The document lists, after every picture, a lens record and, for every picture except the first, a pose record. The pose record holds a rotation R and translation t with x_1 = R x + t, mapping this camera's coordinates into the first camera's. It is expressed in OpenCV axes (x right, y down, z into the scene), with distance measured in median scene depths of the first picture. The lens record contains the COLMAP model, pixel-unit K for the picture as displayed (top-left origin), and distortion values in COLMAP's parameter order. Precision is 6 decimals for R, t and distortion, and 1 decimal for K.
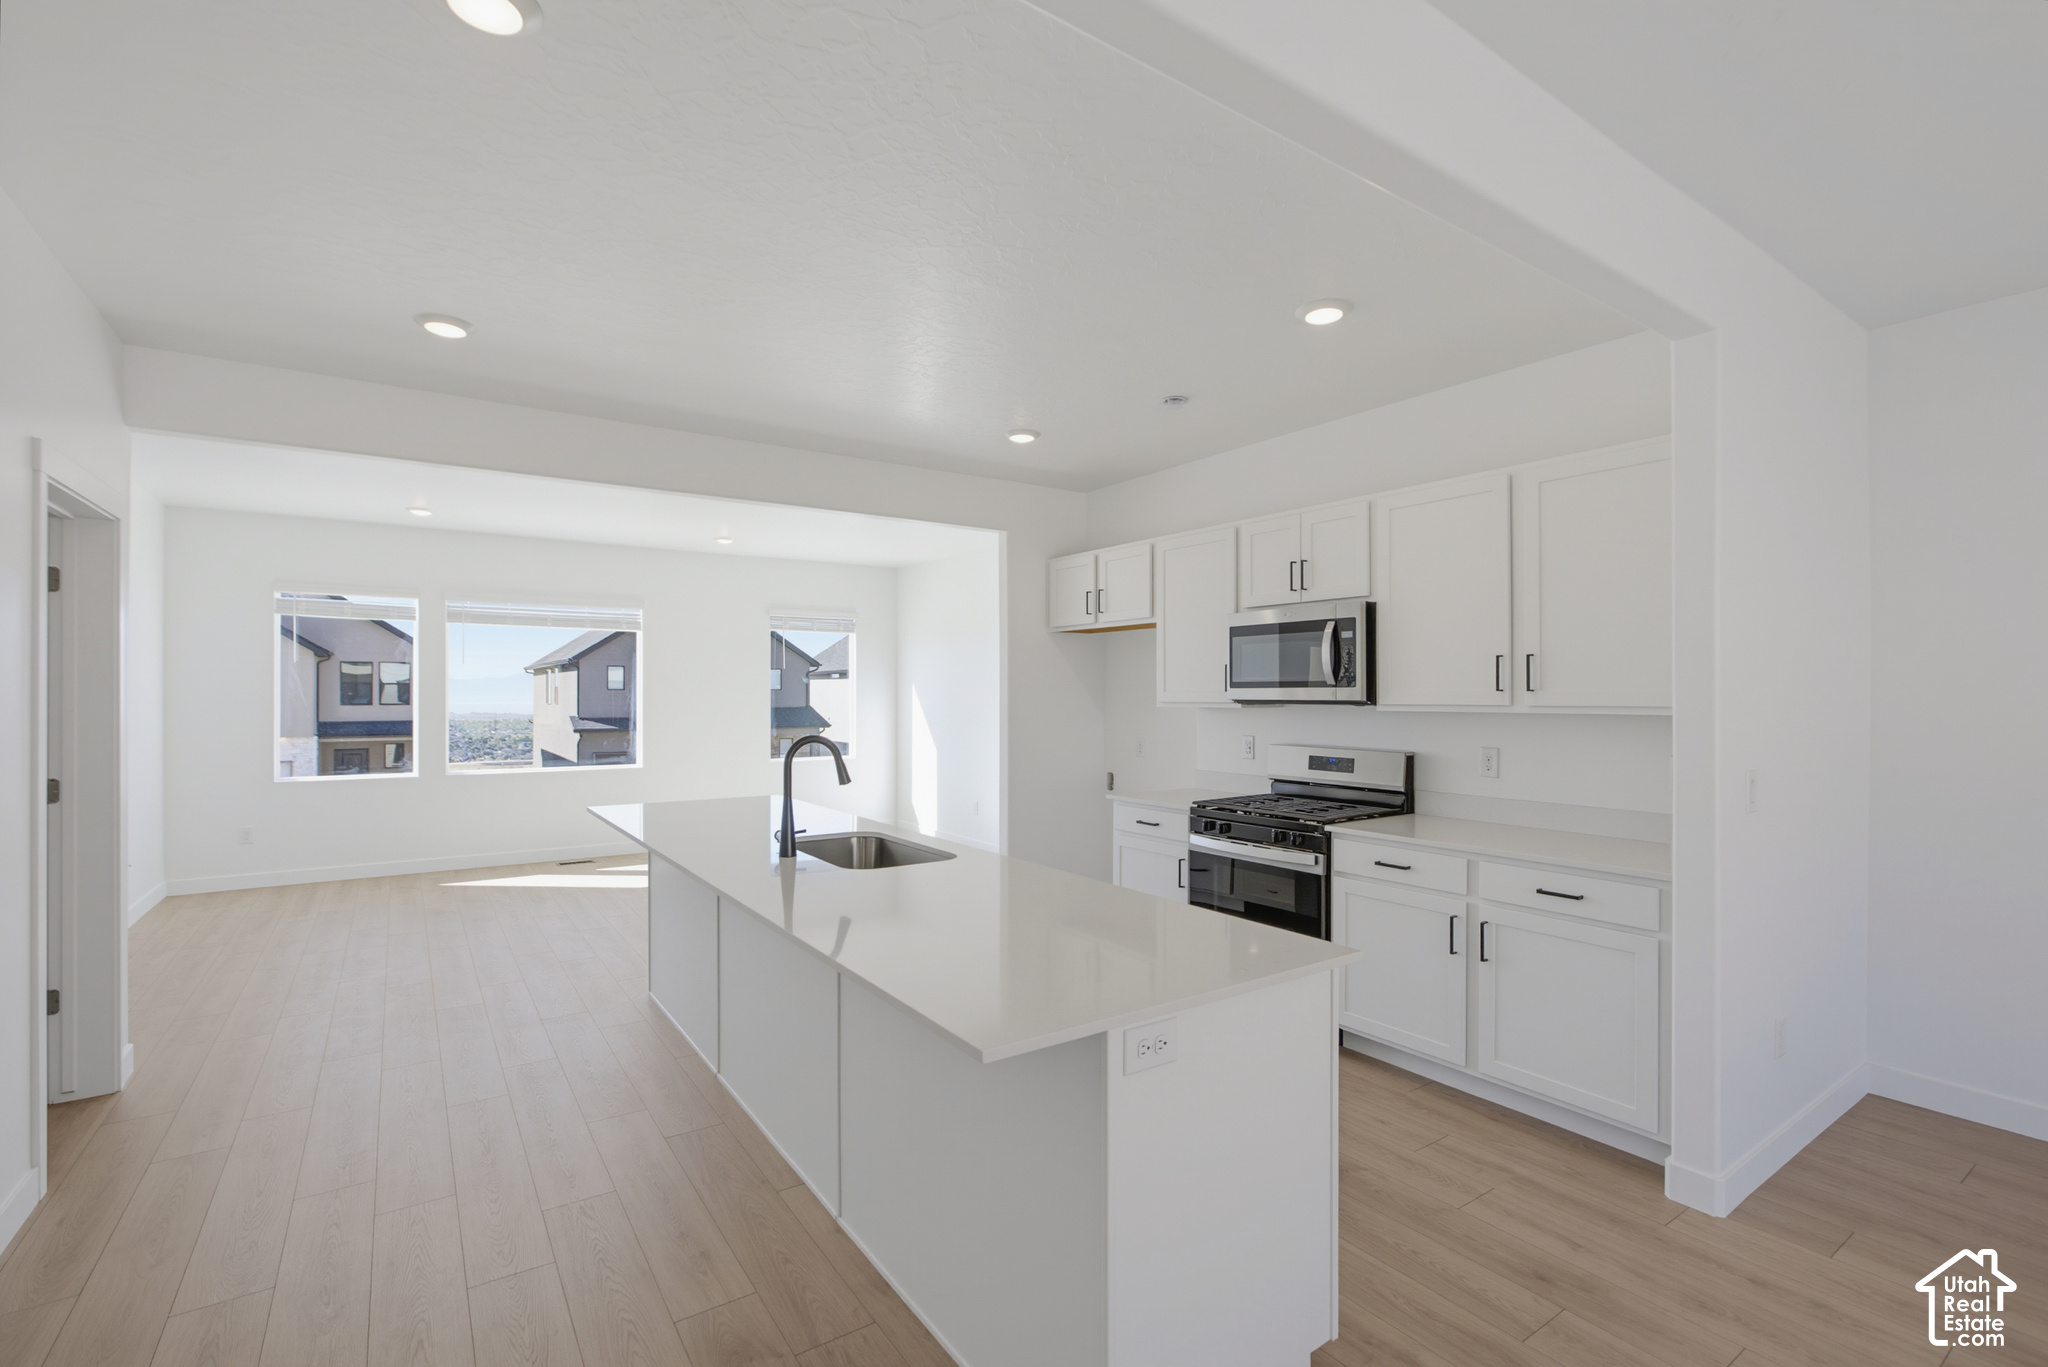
lens RADIAL K [[937.2, 0, 1028.7], [0, 937.2, 678.3], [0, 0, 1]] dist [-0.003108, -0.000033]
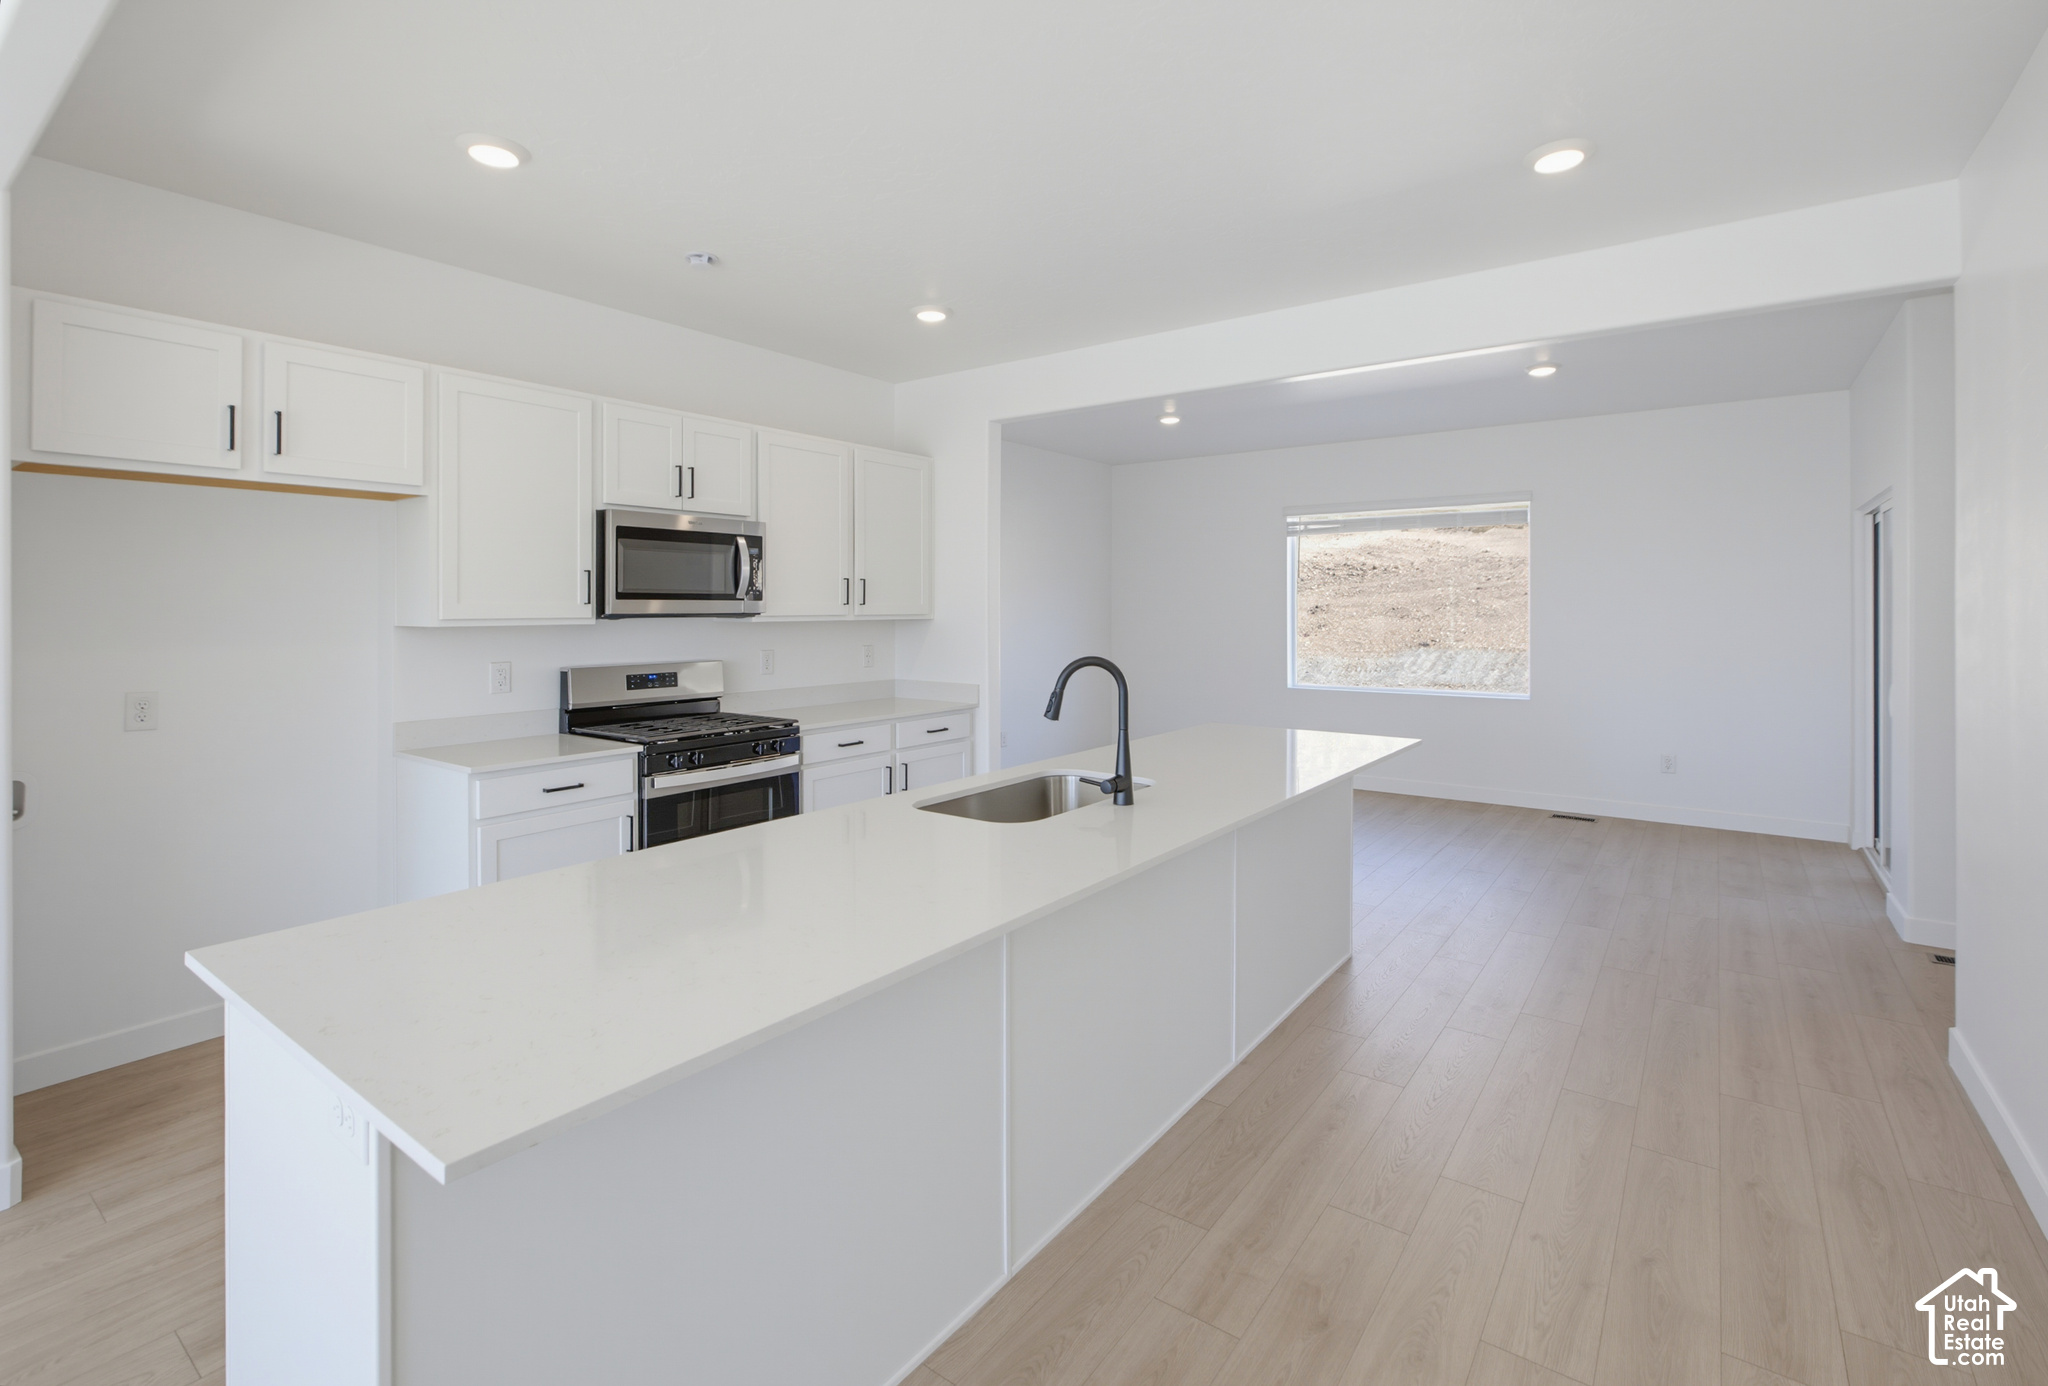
lens RADIAL K [[925.2, 0, 1023.4], [0, 925.2, 607.6], [0, 0, 1]] dist [0.001199, 0.000300]
pose [[-0.316387, 0.005398, 0.948615, -0.636633], [-0.011305, 0.999891, -0.009460, 0.020459], [-0.948563, -0.013717, -0.316291, 0.873406]]
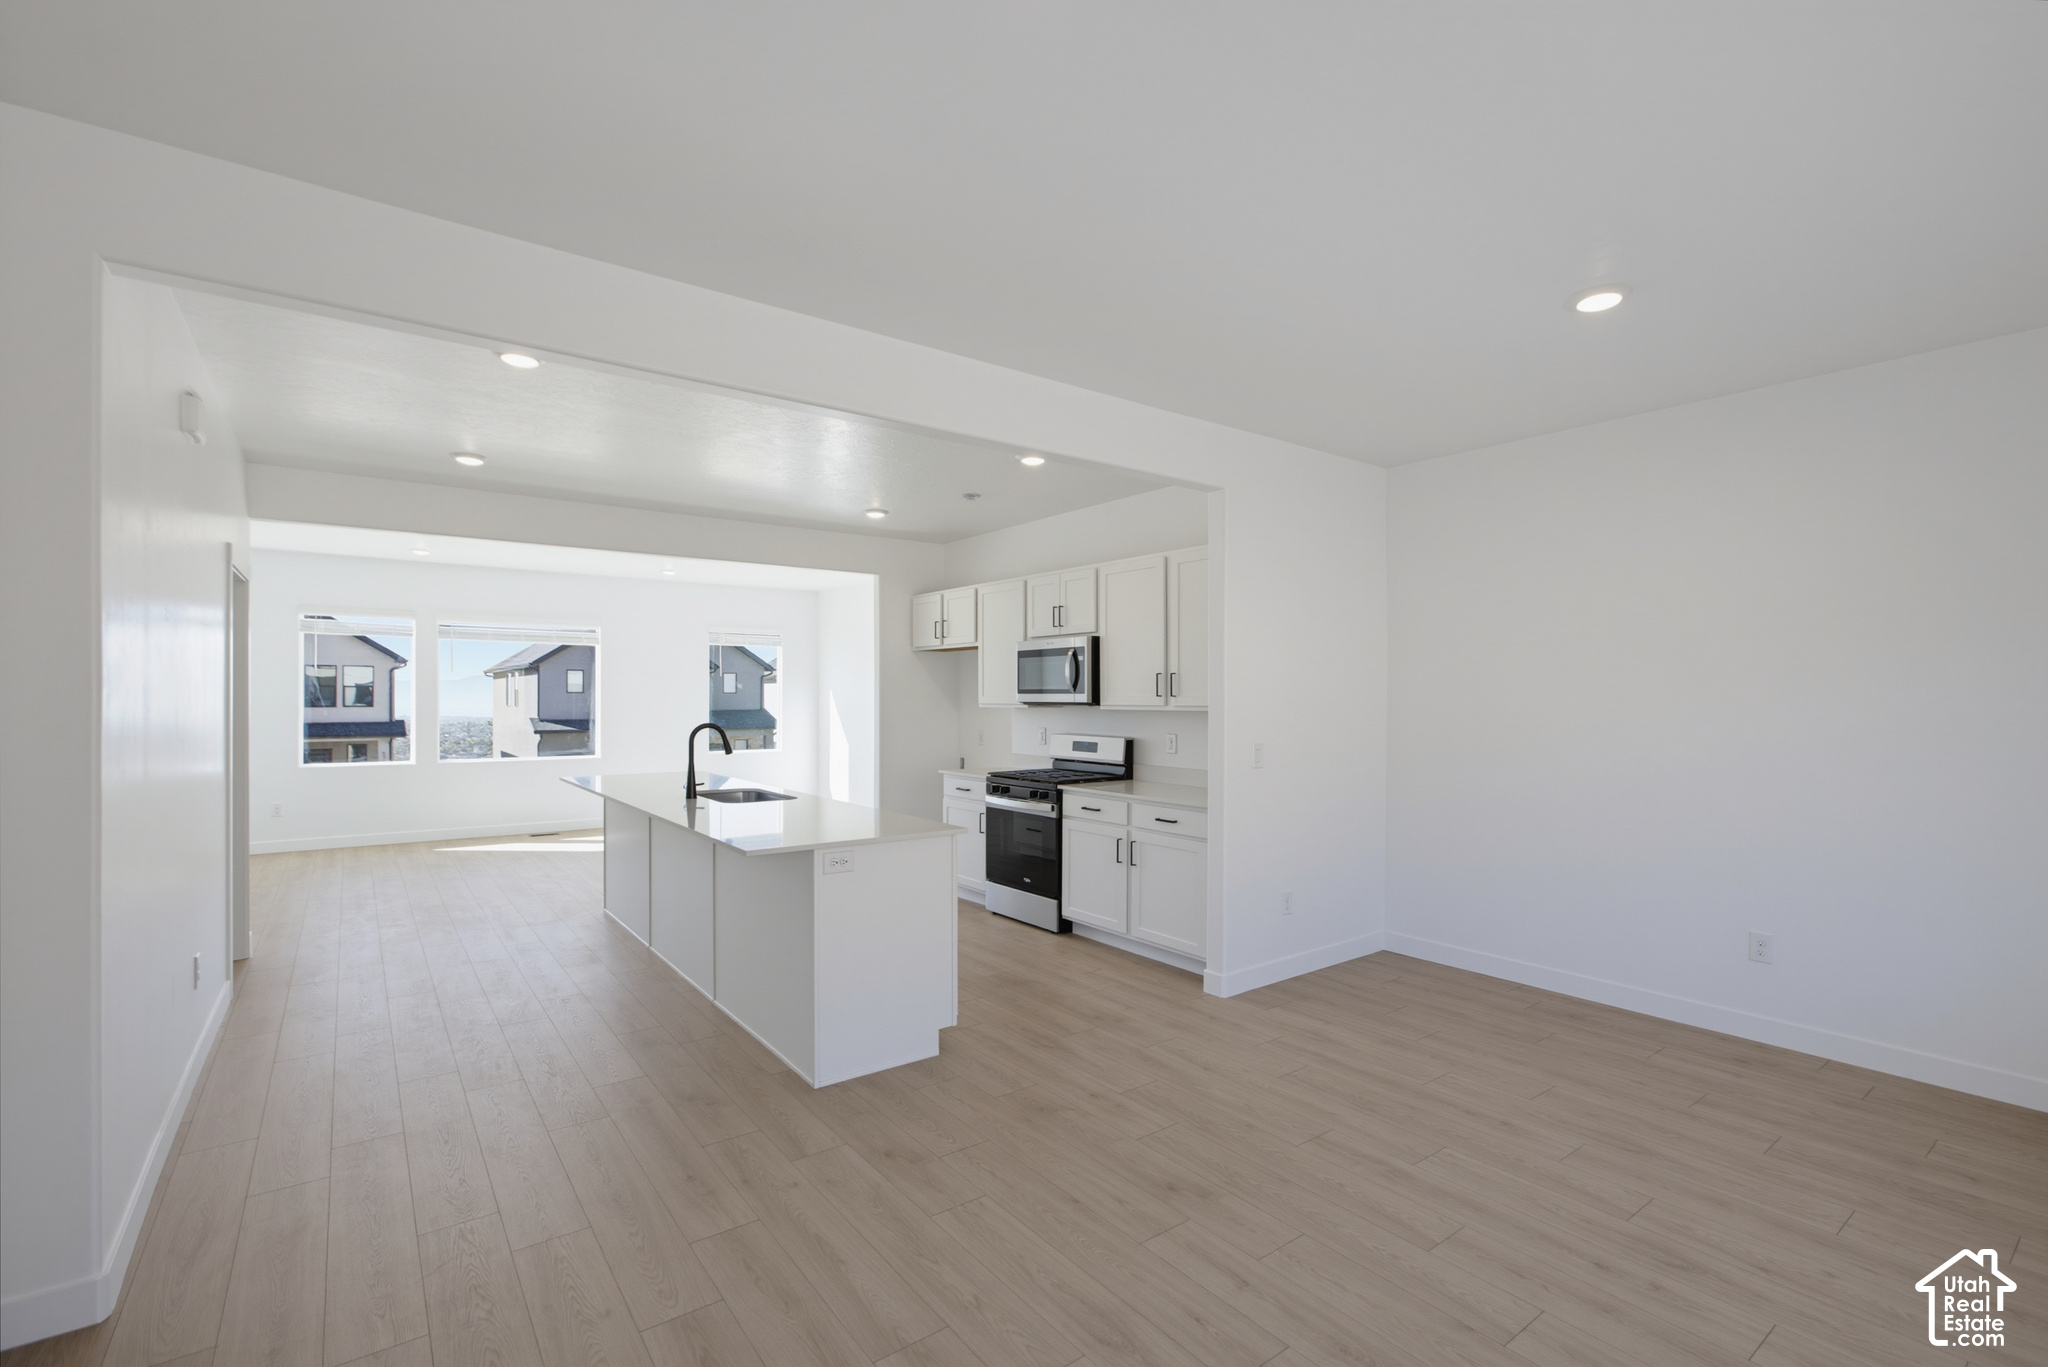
lens RADIAL K [[932.7, 0, 1024.0], [0, 932.7, 683.5], [0, 0, 1]] dist [0.001629, 0.000251]
pose [[0.999419, 0.002305, 0.034018, 0.167190], [-0.002366, 0.999996, 0.001746, -0.007422], [-0.034014, -0.001825, 0.999420, -0.398934]]
